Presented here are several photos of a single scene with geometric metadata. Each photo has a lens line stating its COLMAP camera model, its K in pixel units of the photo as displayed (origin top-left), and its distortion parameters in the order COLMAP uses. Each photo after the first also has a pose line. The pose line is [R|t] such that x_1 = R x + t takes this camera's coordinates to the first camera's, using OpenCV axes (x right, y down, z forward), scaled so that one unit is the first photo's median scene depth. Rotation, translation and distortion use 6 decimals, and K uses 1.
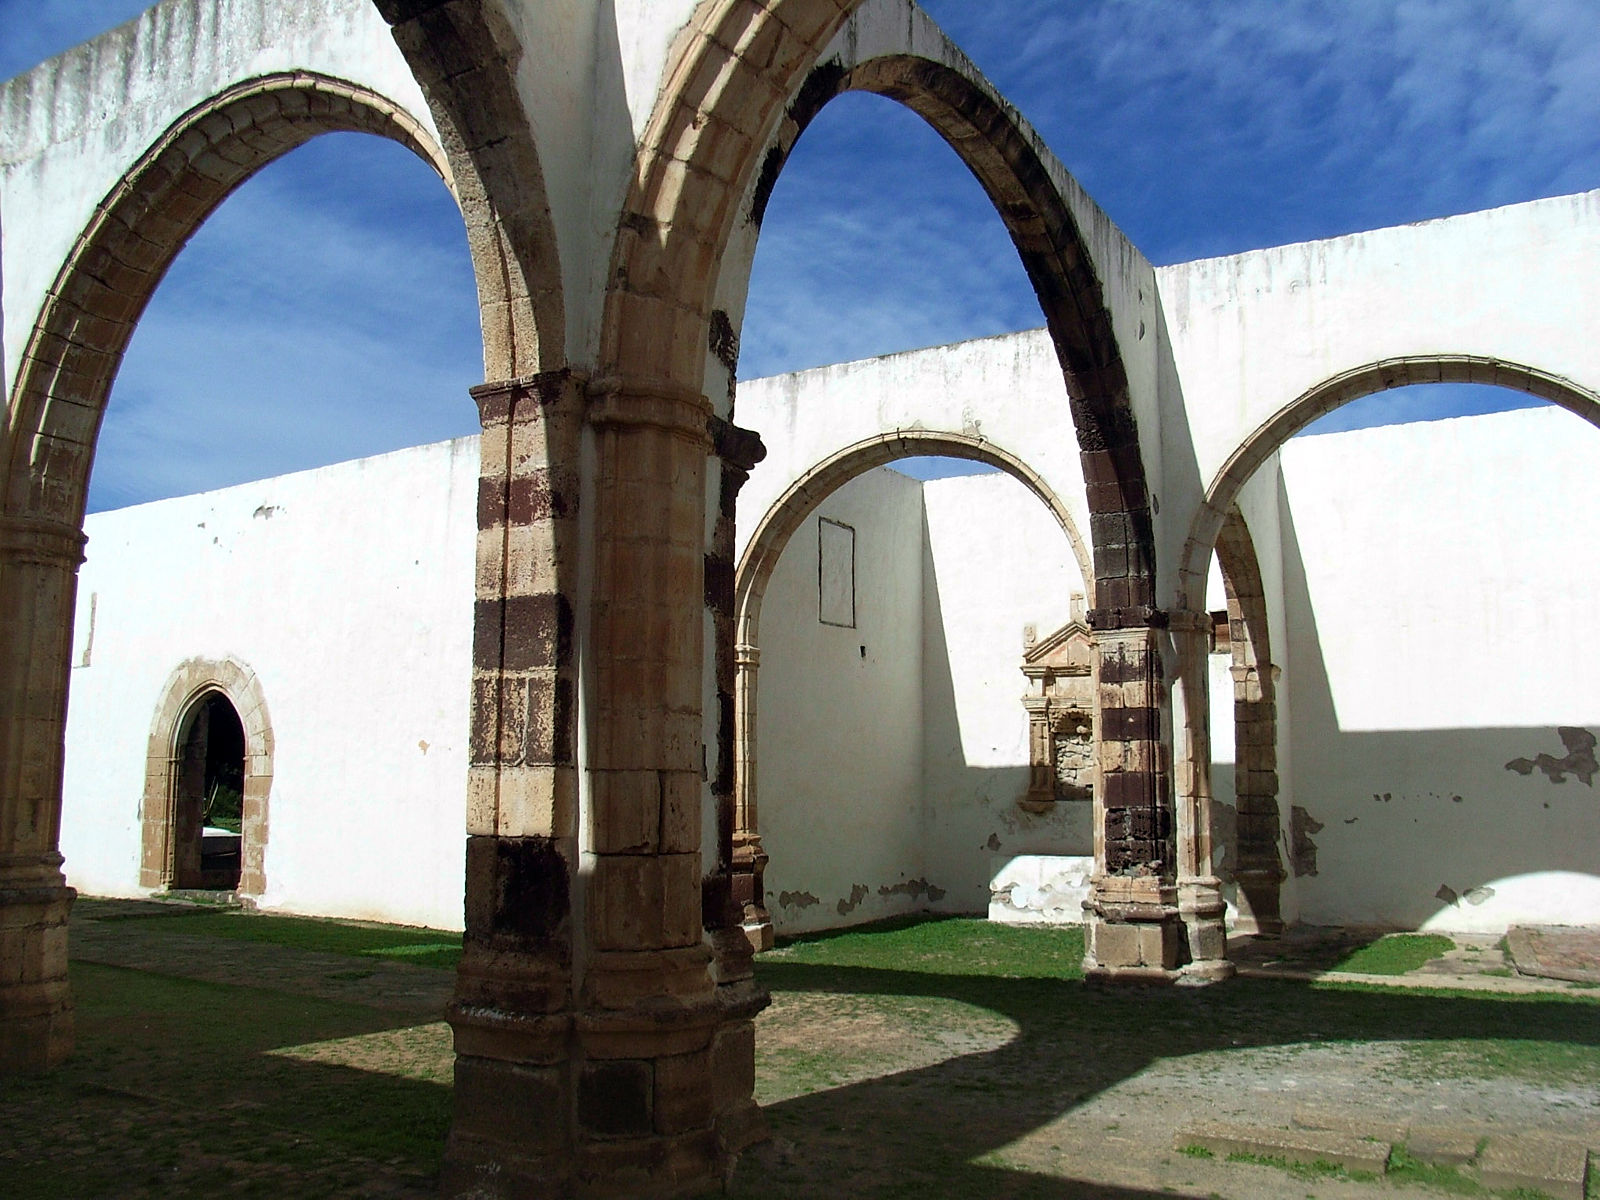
lens RADIAL K [[1305.5, 0, 853.5], [0, 1305.5, 616.2], [0, 0, 1]] dist [-0.124606, 0.091686]
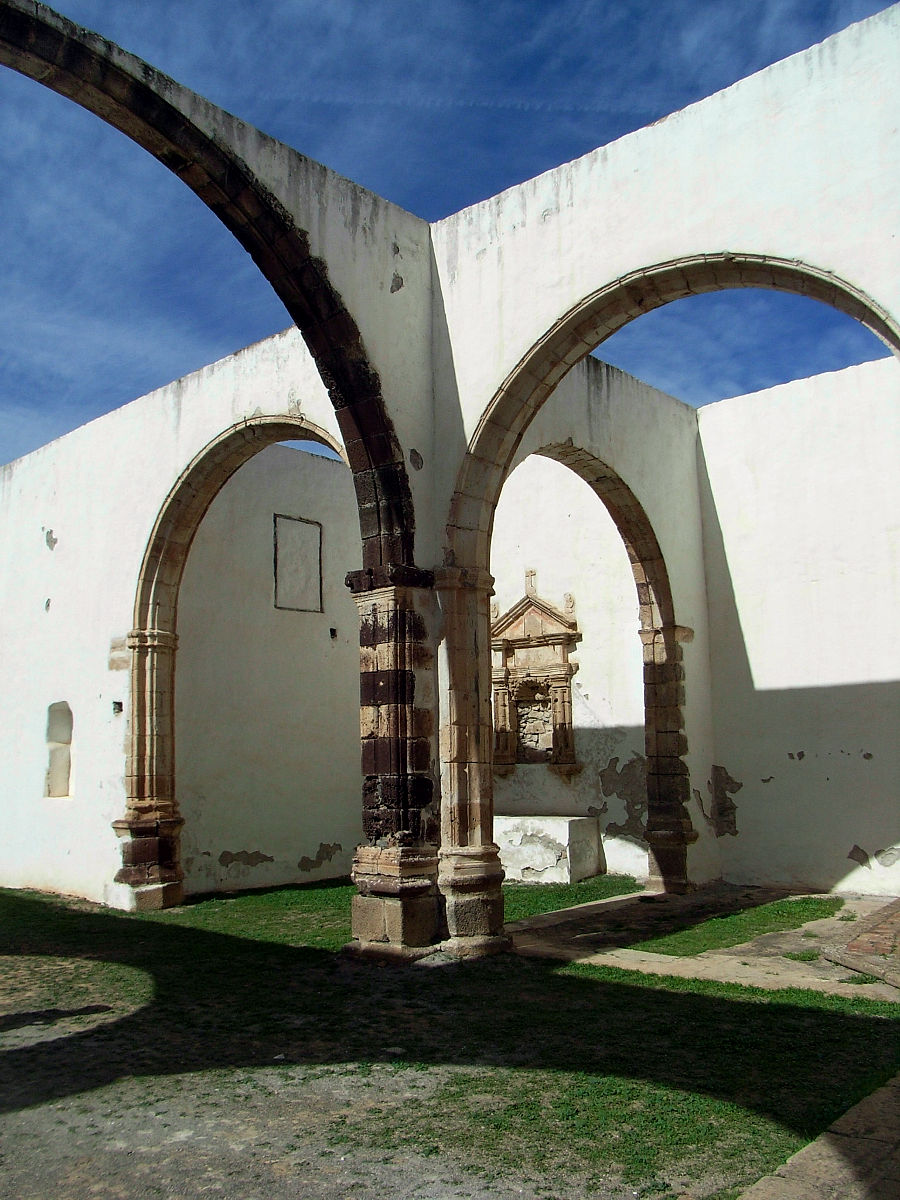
lens RADIAL K [[991.1, 0, 448.0], [0, 991.1, 624.8], [0, 0, 1]] dist [-0.117537, 0.092884]
pose [[0.982146, -0.047927, -0.181914, 0.377330], [0.048370, 0.998827, -0.002003, 0.038411], [0.181796, -0.006832, 0.983312, 0.275247]]
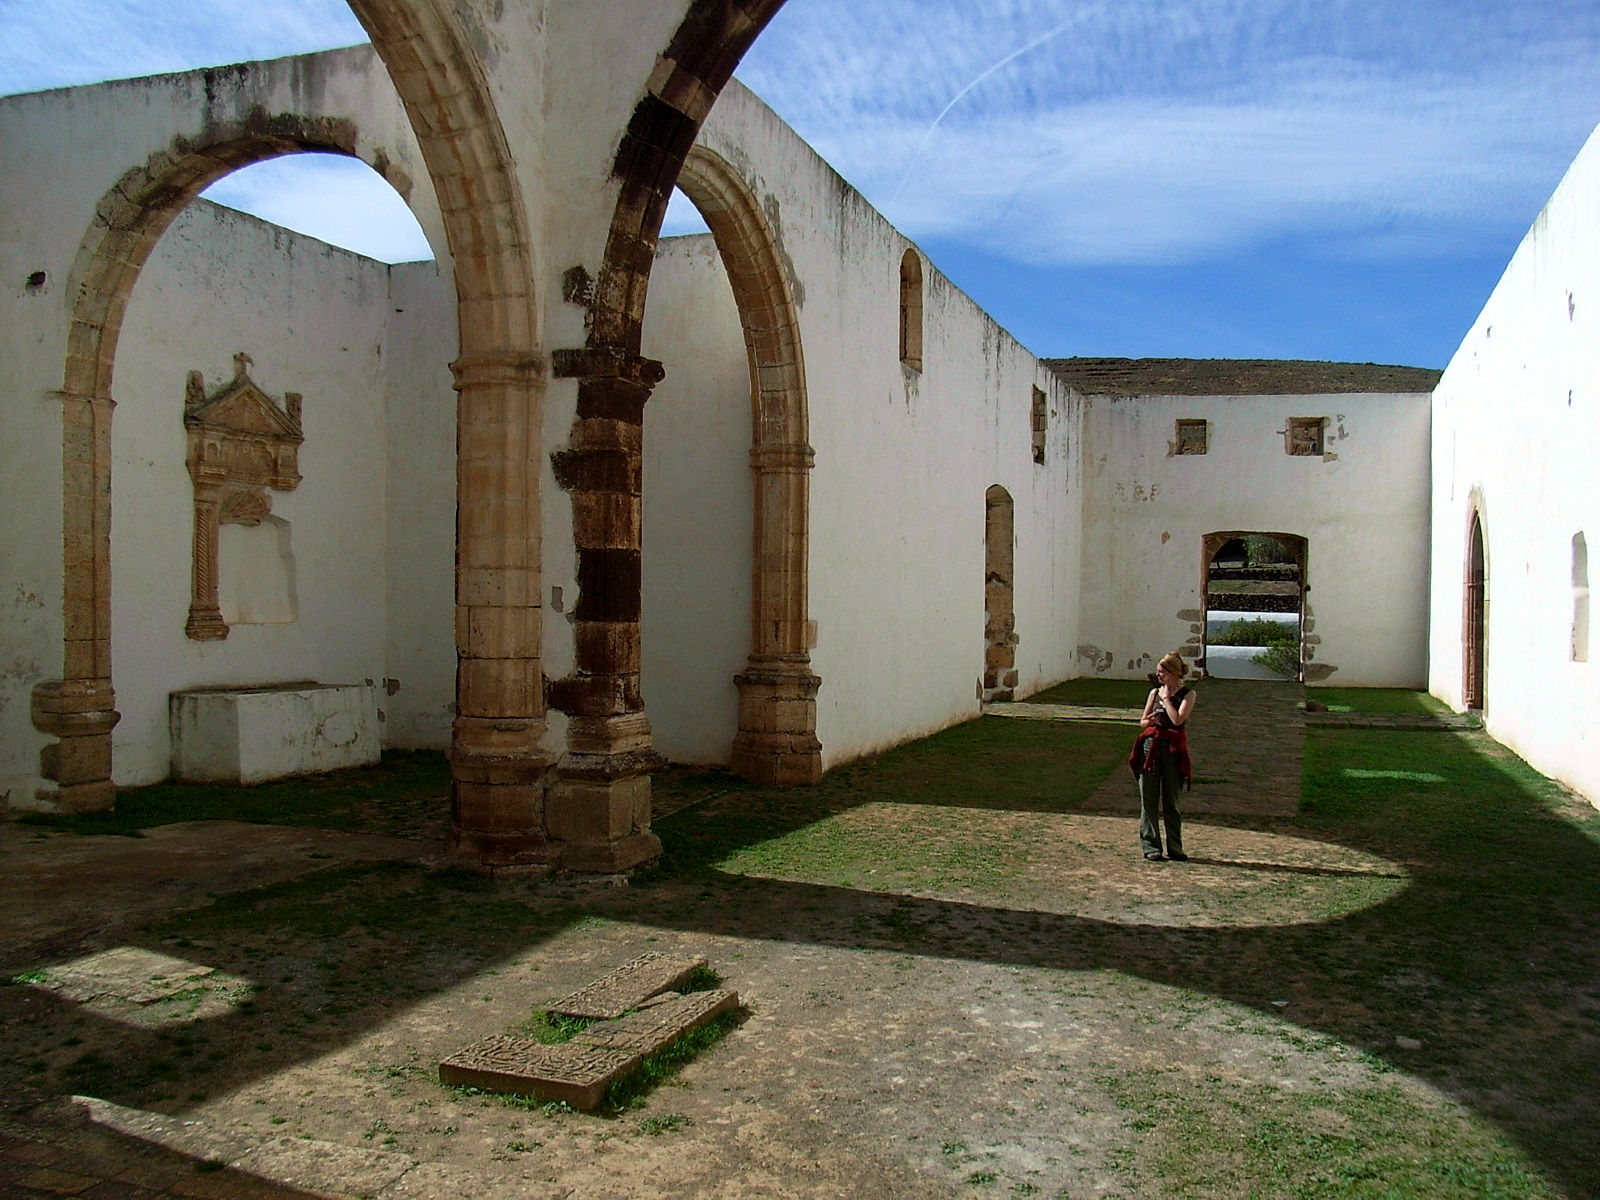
lens RADIAL K [[1305.5, 0, 853.5], [0, 1305.5, 616.2], [0, 0, 1]] dist [-0.124606, 0.091686]
pose [[0.234024, 0.012449, -0.972151, 0.576804], [0.127012, 0.990957, 0.043265, 0.046938], [0.963899, -0.133600, 0.230327, 0.416616]]
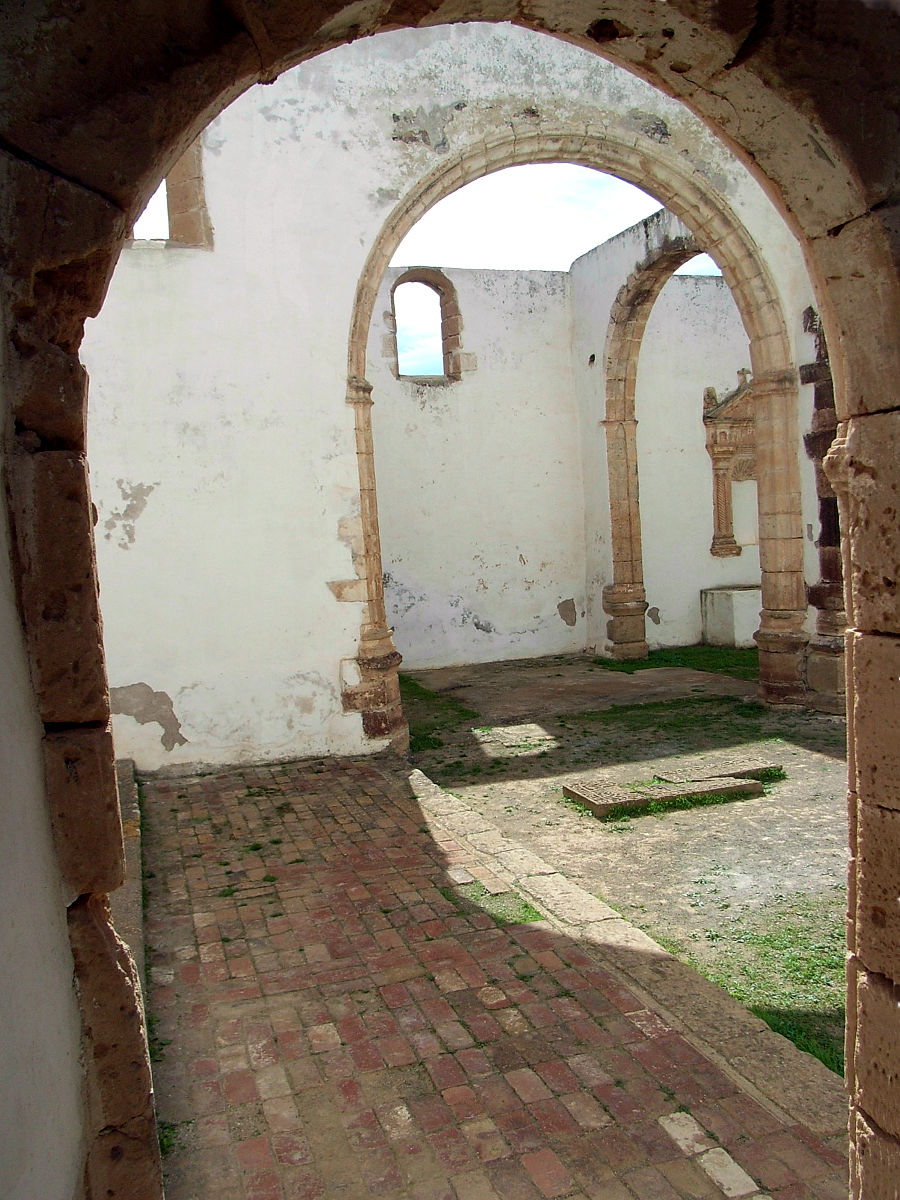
lens RADIAL K [[991.1, 0, 448.0], [0, 991.1, 624.8], [0, 0, 1]] dist [-0.117537, 0.092884]
pose [[-0.636008, 0.106473, -0.764302, 0.652993], [0.163179, 0.986595, 0.001652, 0.069628], [0.754232, -0.123667, -0.644857, 0.671096]]
